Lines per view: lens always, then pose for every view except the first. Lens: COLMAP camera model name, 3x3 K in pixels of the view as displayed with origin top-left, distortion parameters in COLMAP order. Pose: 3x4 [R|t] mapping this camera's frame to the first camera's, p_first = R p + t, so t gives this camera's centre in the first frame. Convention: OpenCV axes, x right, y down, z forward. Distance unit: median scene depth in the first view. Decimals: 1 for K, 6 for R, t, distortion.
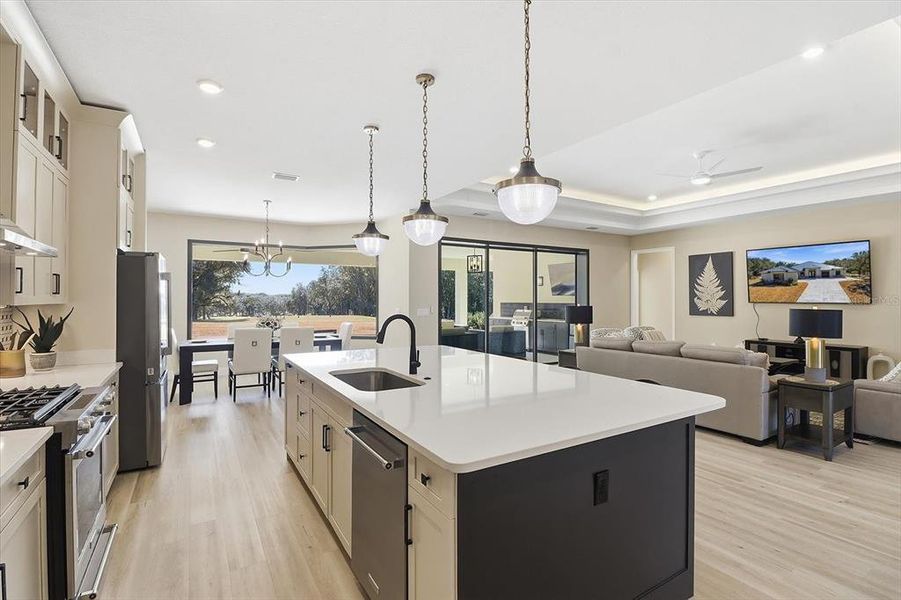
lens RADIAL K [[426.3, 0, 442.8], [0, 426.3, 296.9], [0, 0, 1]] dist [0.004210, -0.011884]
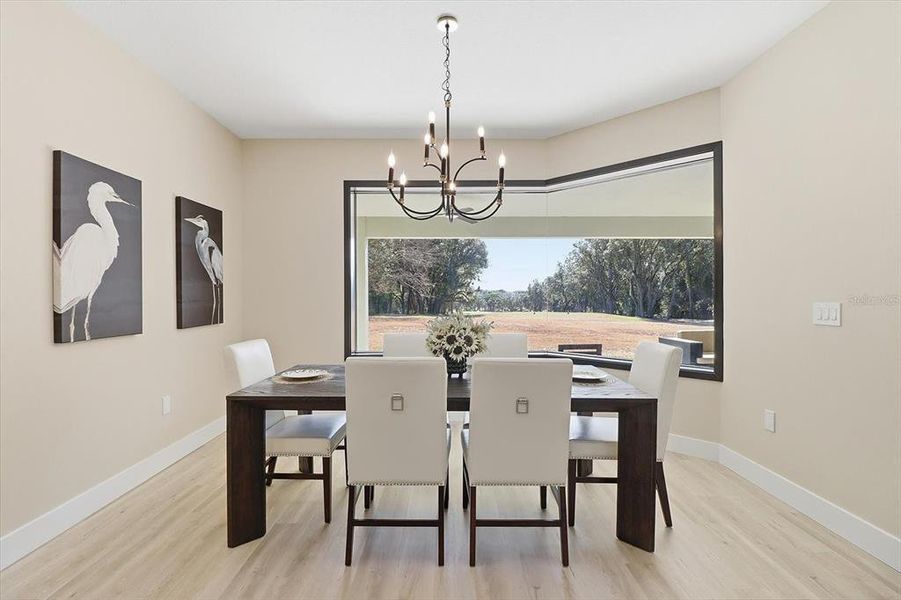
lens RADIAL K [[426.3, 0, 442.8], [0, 426.3, 296.9], [0, 0, 1]] dist [0.004210, -0.011884]
pose [[0.858426, 0.000406, -0.512937, -0.214497], [0.003815, 0.999967, 0.007176, 0.021307], [0.512923, -0.008117, 0.858396, 0.656750]]
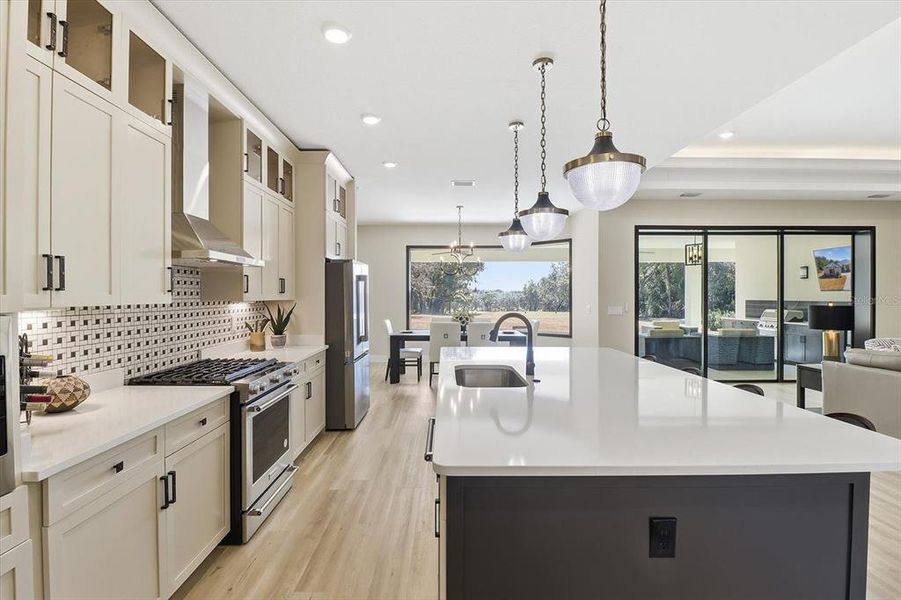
lens RADIAL K [[426.3, 0, 442.8], [0, 426.3, 296.9], [0, 0, 1]] dist [0.004210, -0.011884]
pose [[0.861627, 0.001522, -0.507540, 0.106401], [0.002845, 0.999965, 0.007829, -0.001304], [0.507535, -0.008190, 0.861592, 0.030509]]
